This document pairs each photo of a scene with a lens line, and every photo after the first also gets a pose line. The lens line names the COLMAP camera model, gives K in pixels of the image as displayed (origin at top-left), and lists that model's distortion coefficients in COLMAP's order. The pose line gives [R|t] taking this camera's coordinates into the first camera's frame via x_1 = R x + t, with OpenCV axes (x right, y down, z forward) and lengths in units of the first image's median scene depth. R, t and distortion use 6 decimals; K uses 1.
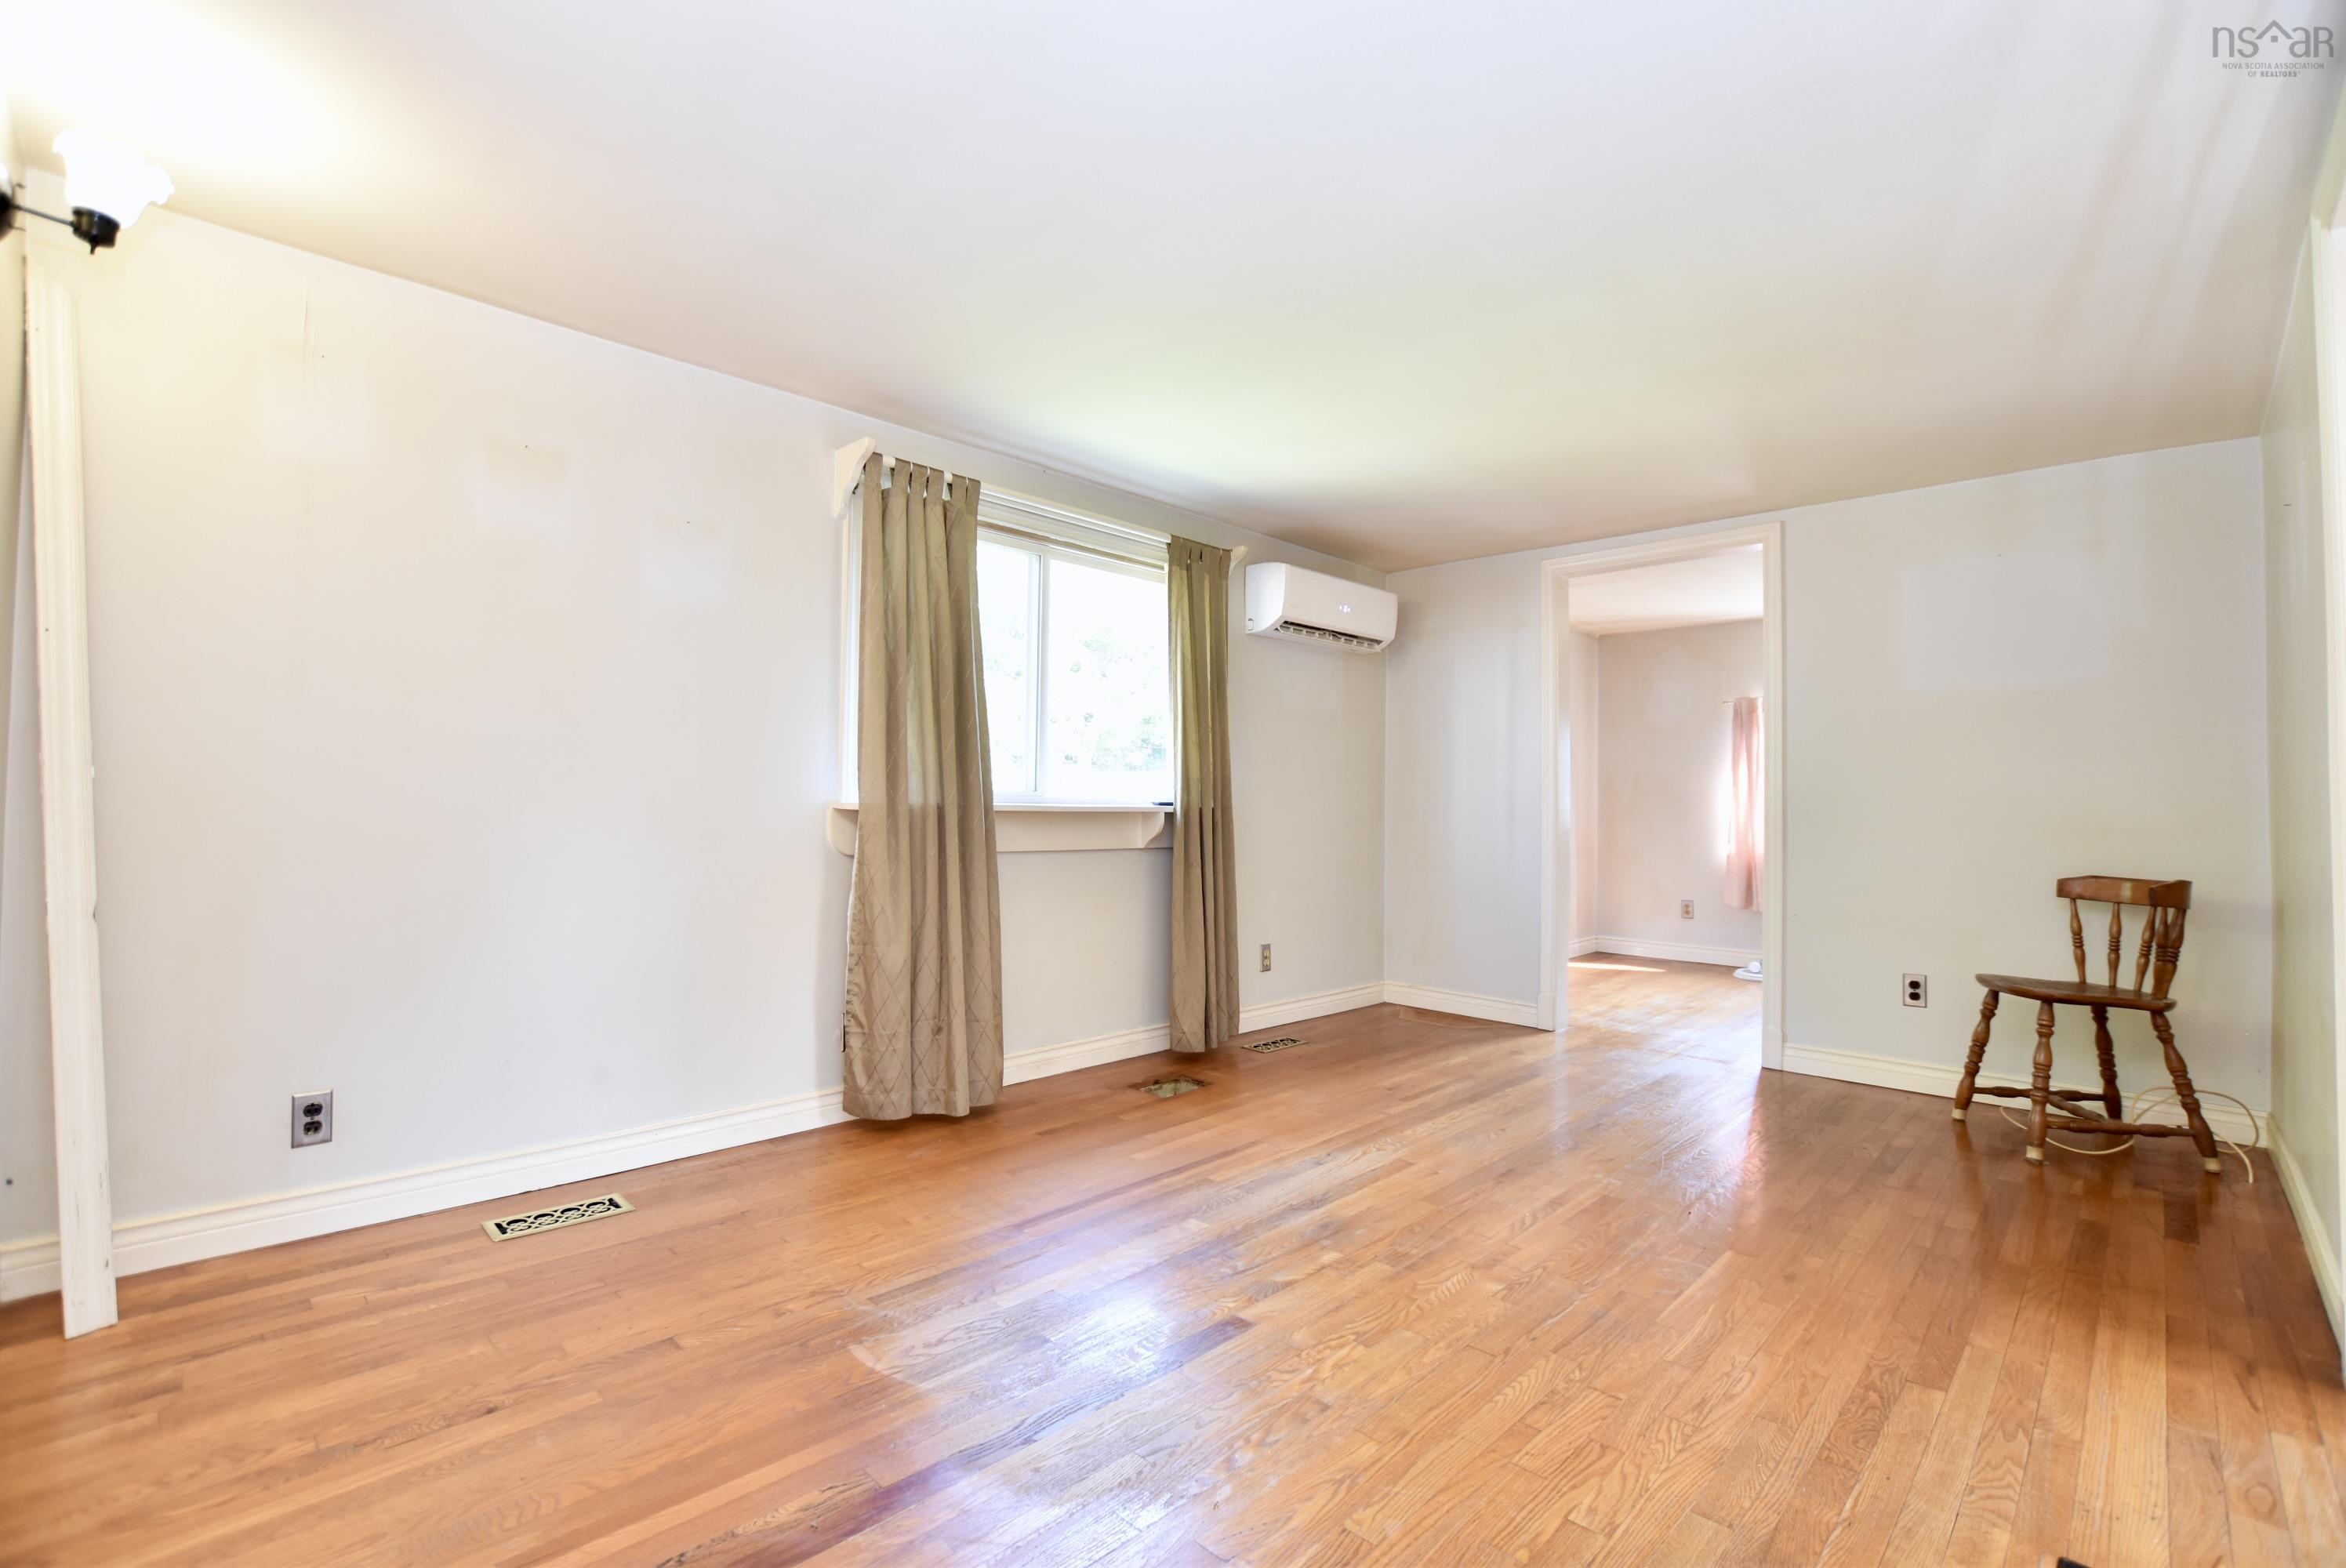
lens RADIAL K [[1038.1, 0, 1173.0], [0, 1038.1, 784.0], [0, 0, 1]] dist [-0.037046, 0.006271]
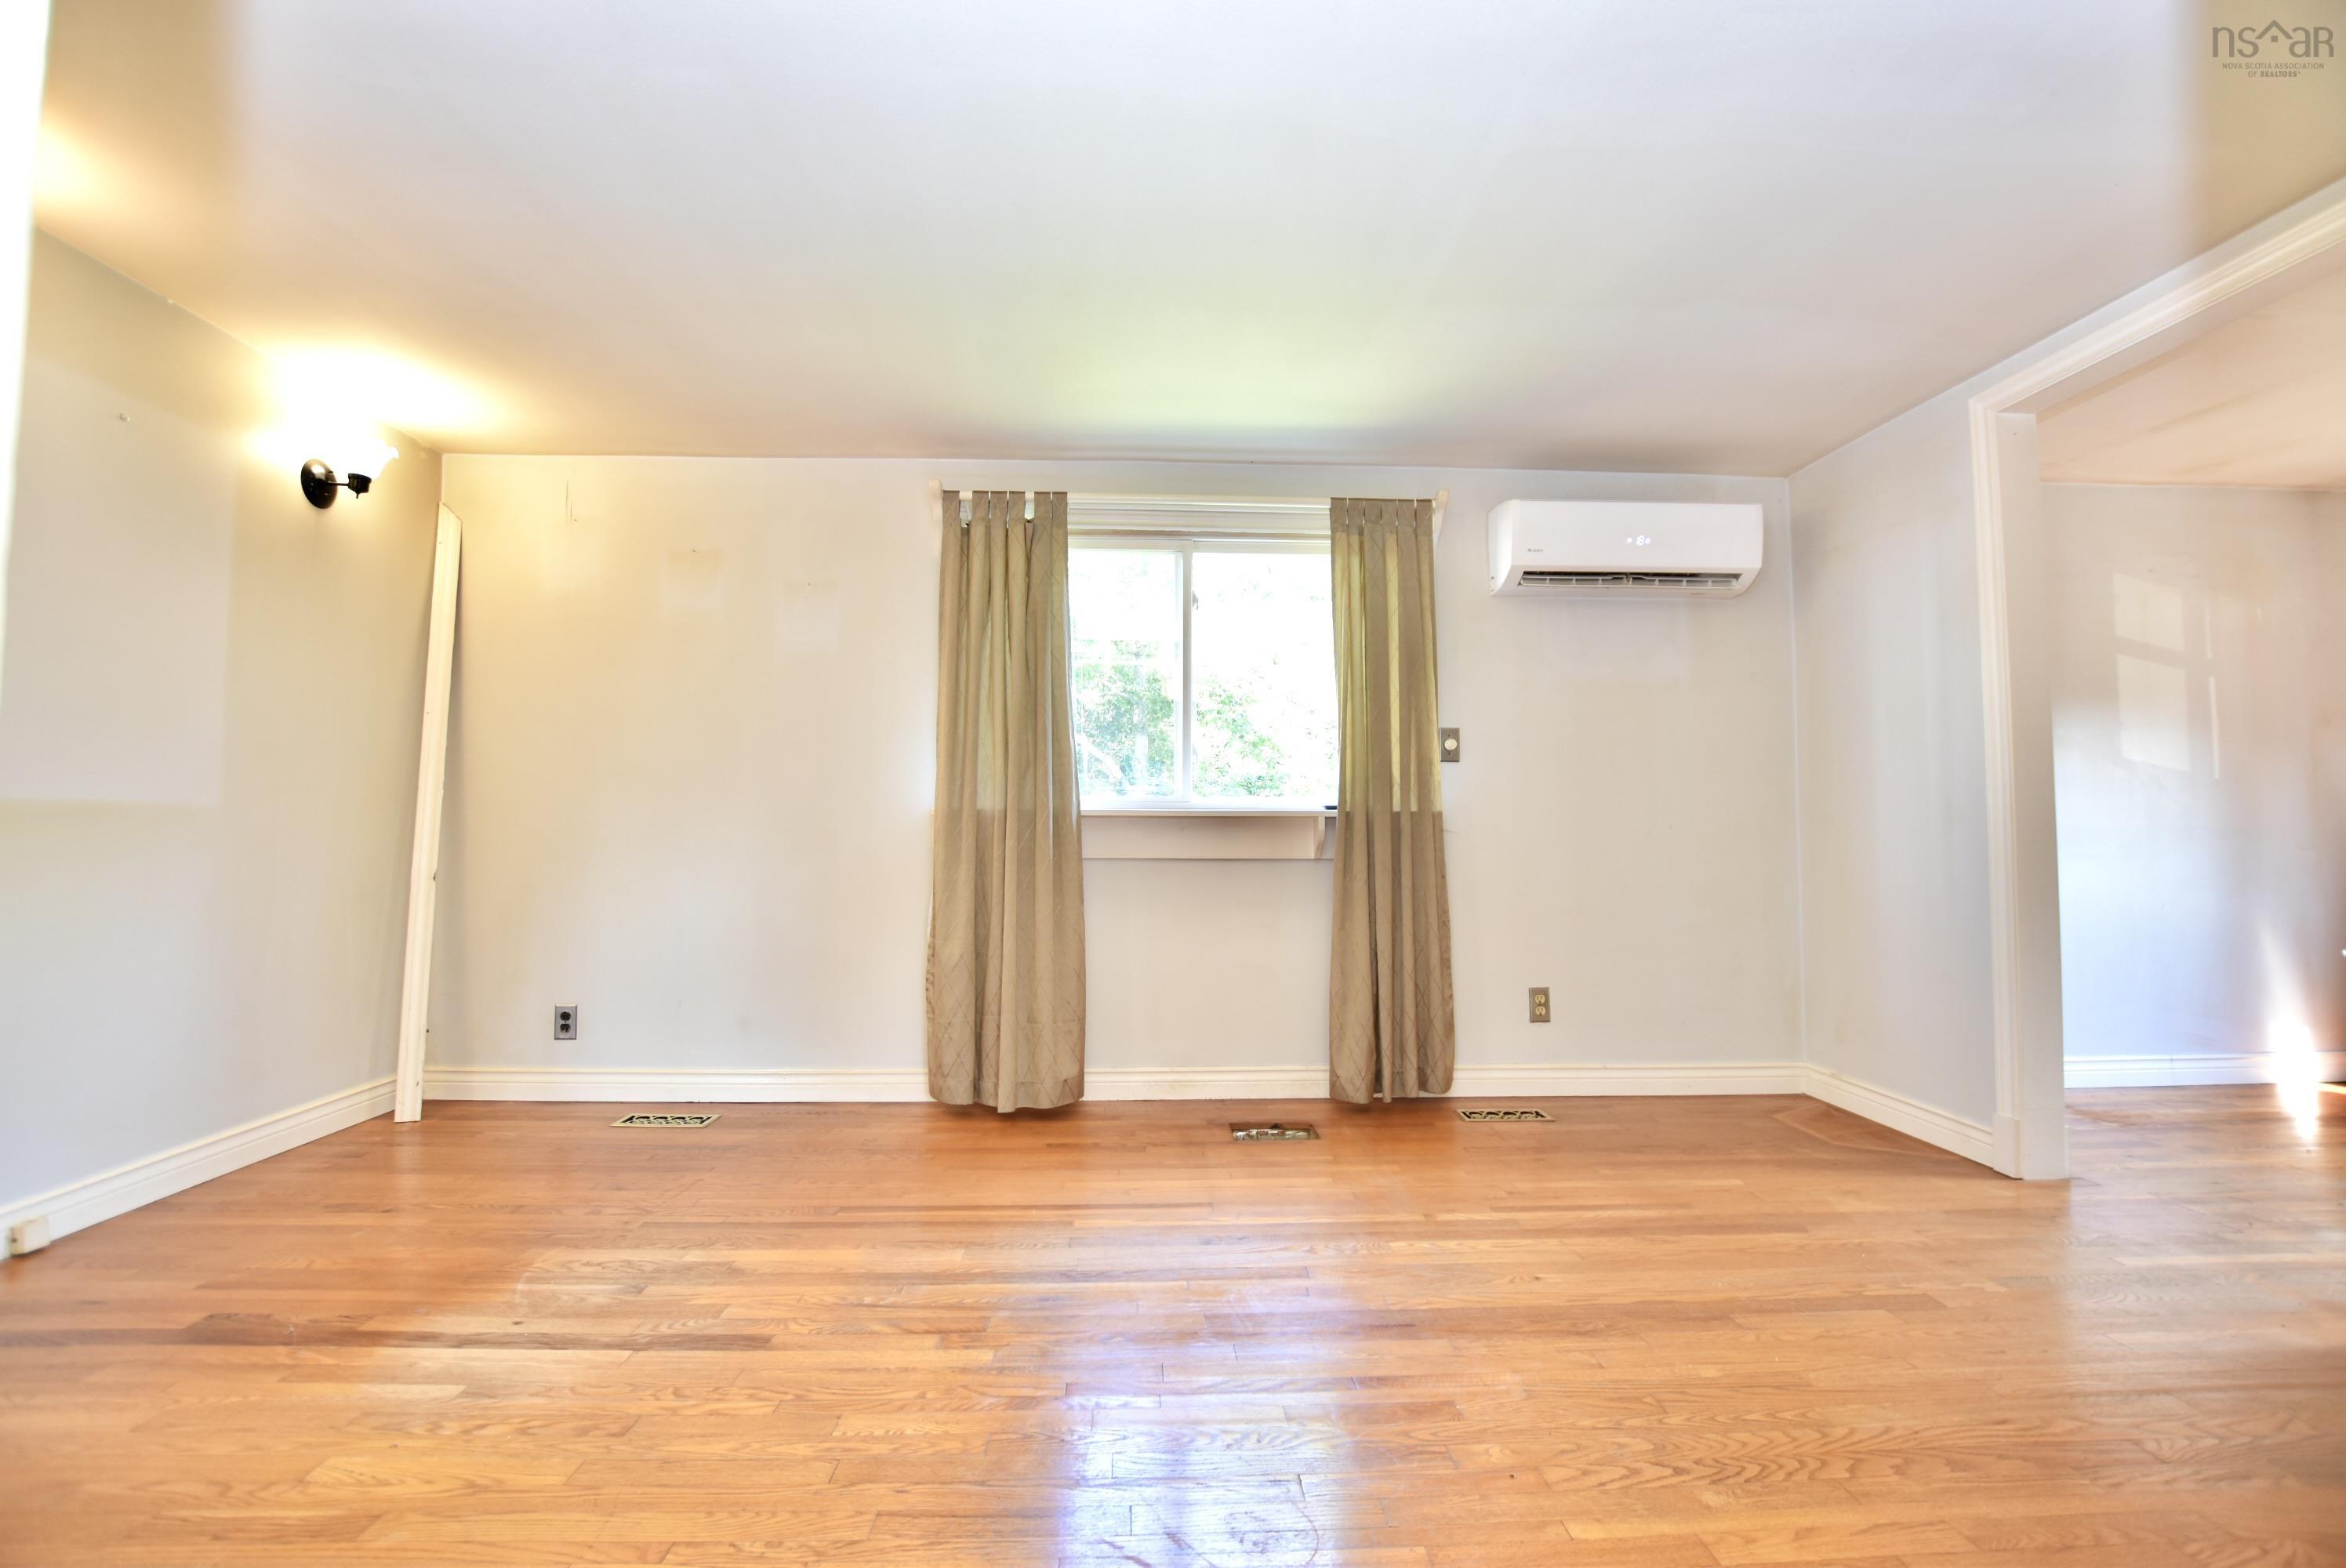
lens RADIAL K [[1038.1, 0, 1173.0], [0, 1038.1, 784.0], [0, 0, 1]] dist [-0.037046, 0.006271]
pose [[0.730122, -0.041190, -0.682074, 0.594404], [0.019630, 0.999034, -0.039319, 0.037693], [0.683035, 0.015318, 0.730225, 0.343467]]
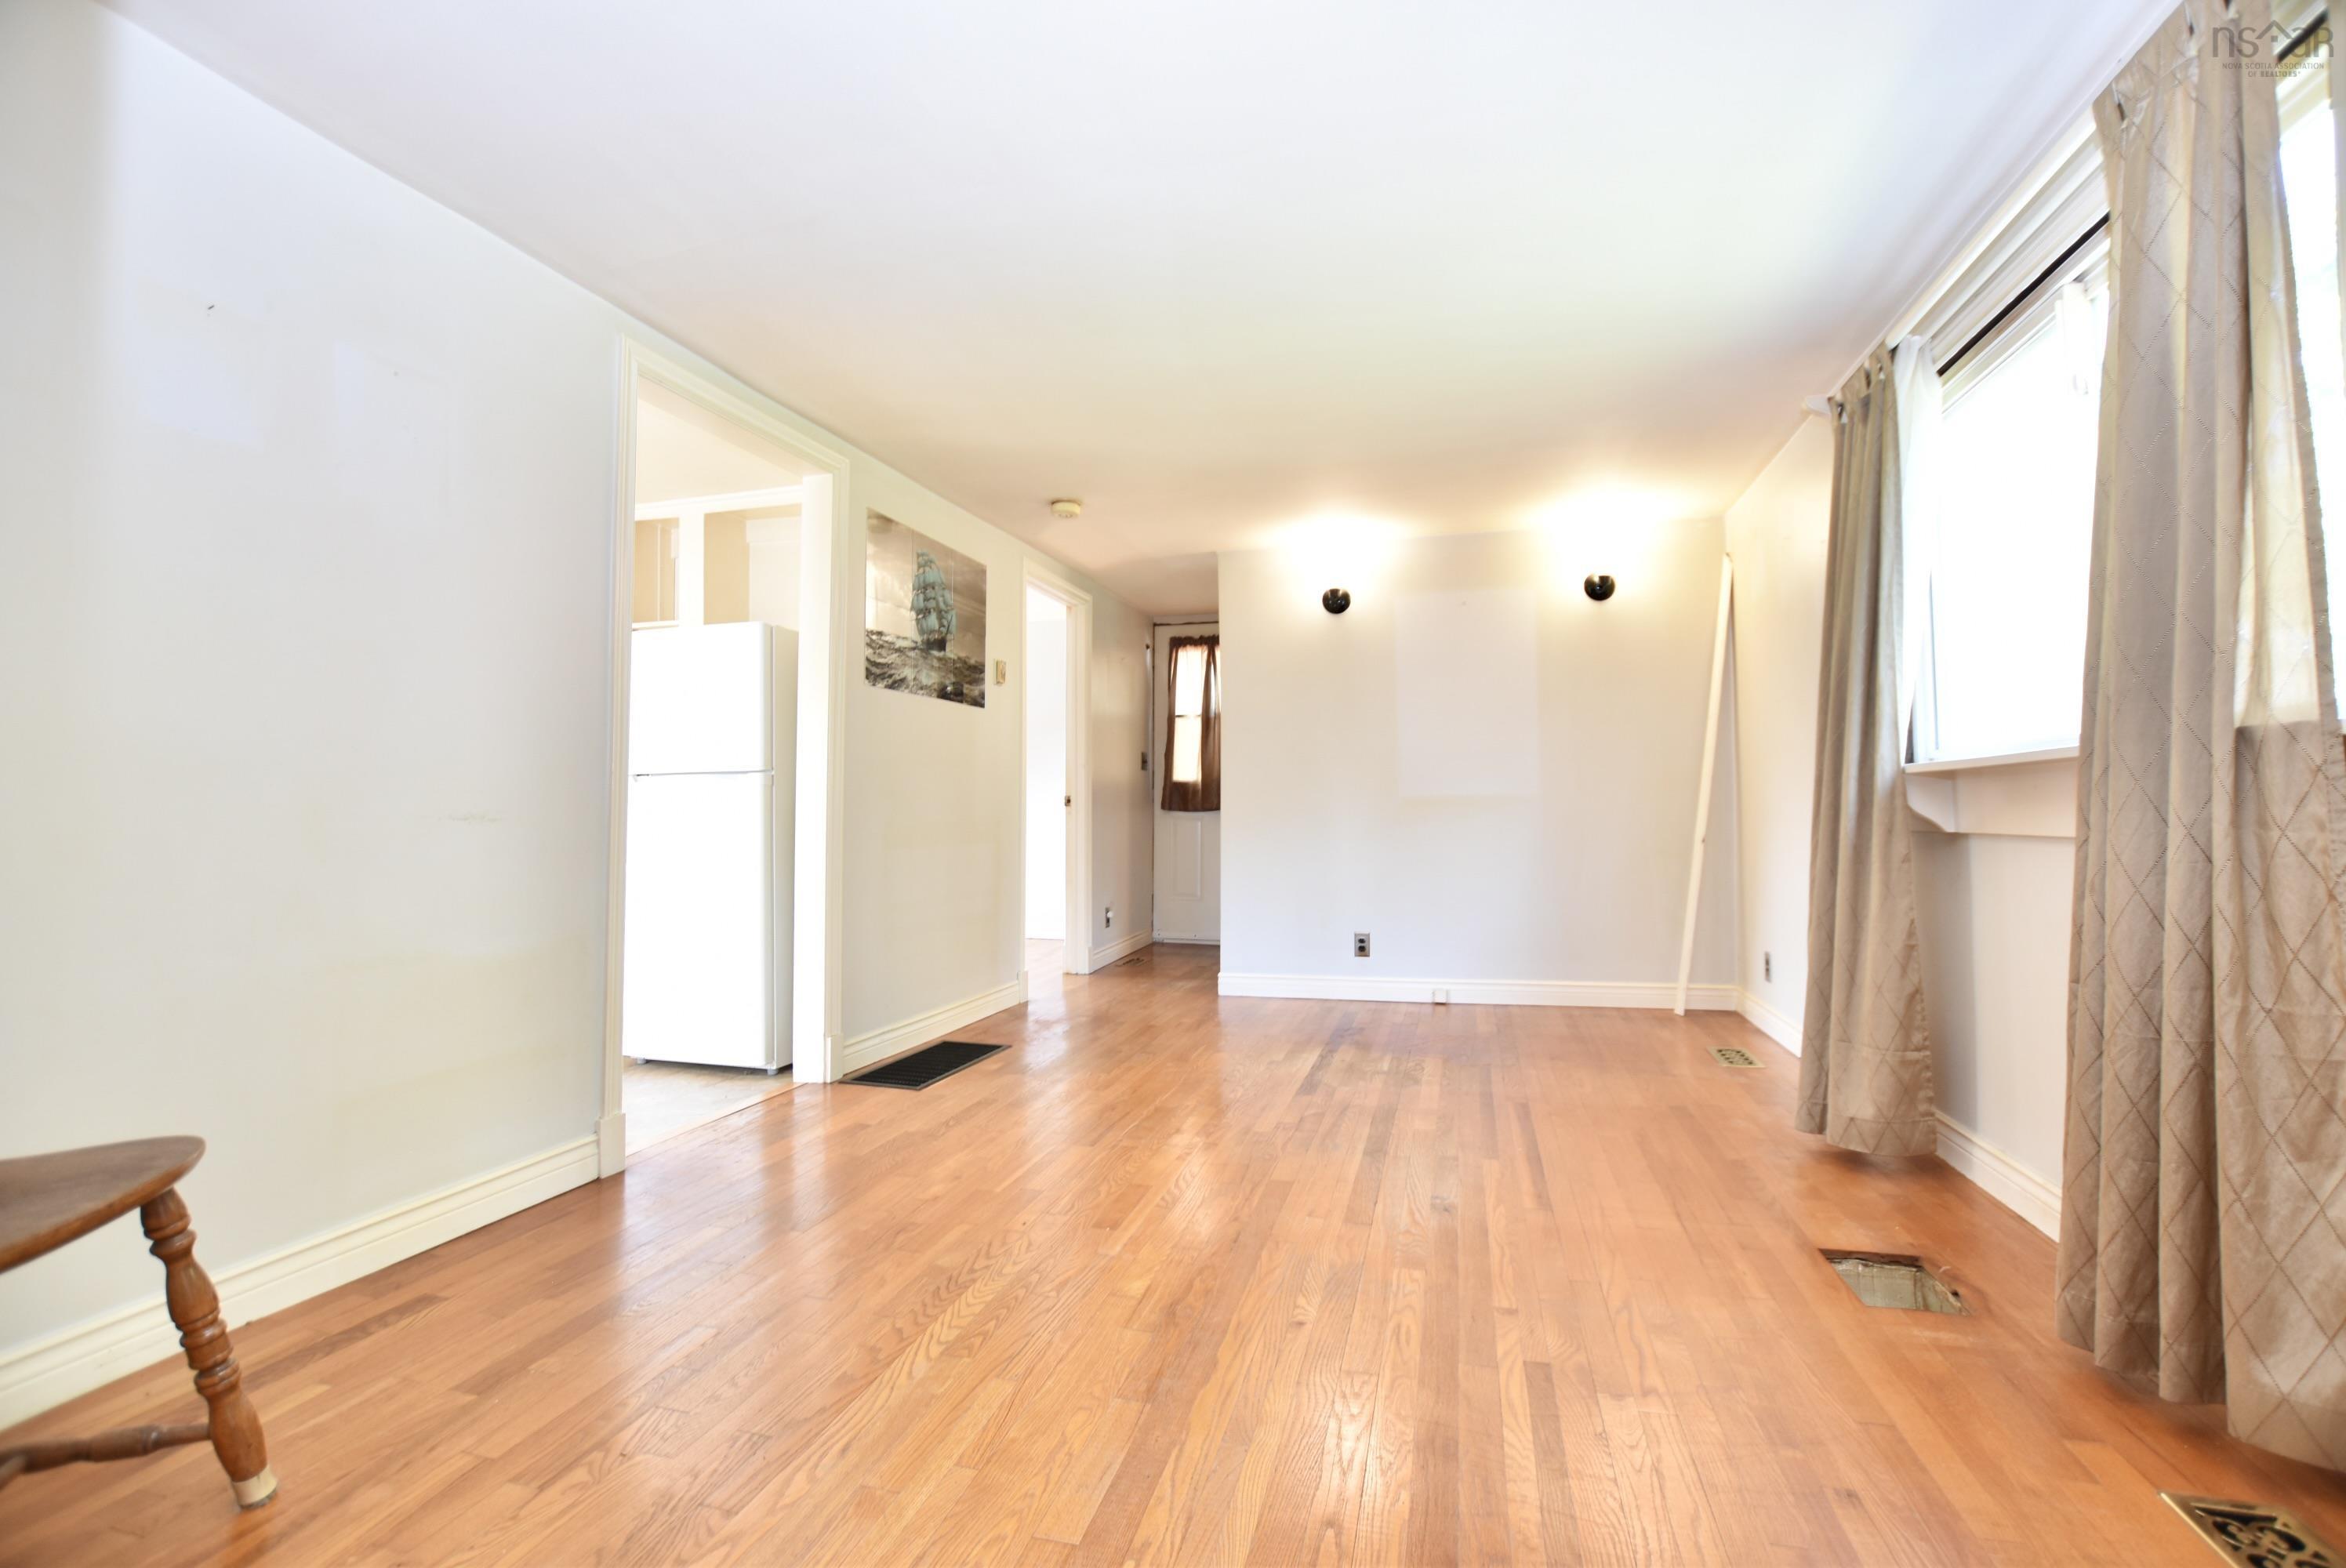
lens RADIAL K [[1038.1, 0, 1173.0], [0, 1038.1, 784.0], [0, 0, 1]] dist [-0.037046, 0.006271]
pose [[-0.873213, -0.021004, -0.486886, 0.639512], [0.005997, 0.998532, -0.053831, 0.070535], [0.487302, -0.049925, -0.871805, 1.424454]]
